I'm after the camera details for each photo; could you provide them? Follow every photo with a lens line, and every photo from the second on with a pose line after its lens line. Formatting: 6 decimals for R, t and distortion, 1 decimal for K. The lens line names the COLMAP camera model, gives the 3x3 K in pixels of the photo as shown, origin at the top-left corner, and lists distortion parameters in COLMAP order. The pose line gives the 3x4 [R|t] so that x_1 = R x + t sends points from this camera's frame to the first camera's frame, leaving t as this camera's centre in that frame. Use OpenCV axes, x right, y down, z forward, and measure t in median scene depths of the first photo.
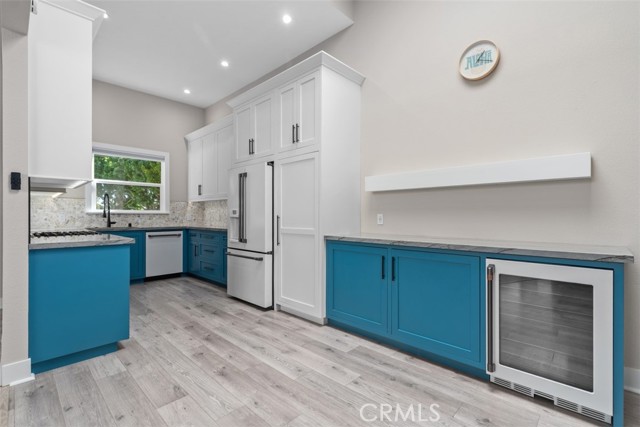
lens RADIAL K [[291.1, 0, 321.1], [0, 291.1, 216.1], [0, 0, 1]] dist [0.010711, -0.001923]
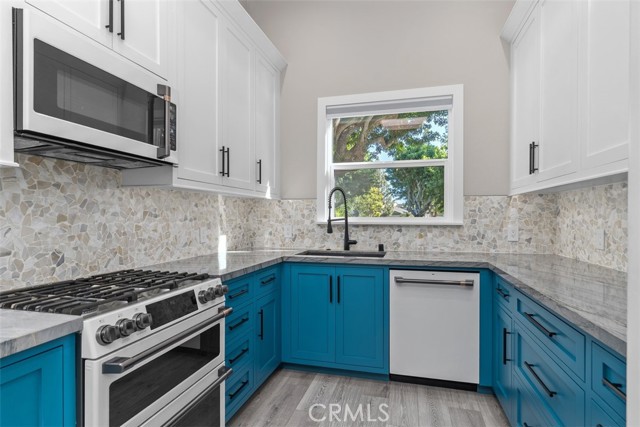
lens RADIAL K [[338.3, 0, 317.3], [0, 338.3, 216.5], [0, 0, 1]] dist [-0.013658, -0.000167]
pose [[0.468004, 0.001571, -0.883725, -0.219898], [-0.000896, 0.999999, 0.001303, -0.025603], [0.883726, 0.000182, 0.468005, 0.701692]]
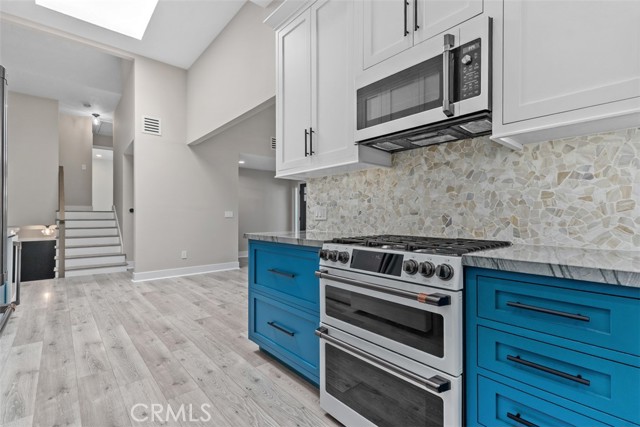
lens RADIAL K [[291.1, 0, 318.5], [0, 291.1, 214.4], [0, 0, 1]] dist [0.010711, -0.001923]
pose [[-0.995994, 0.000485, 0.089423, -0.514161], [0.000386, 0.999999, -0.001129, 0.010129], [-0.089423, -0.001090, -0.995993, 1.021141]]
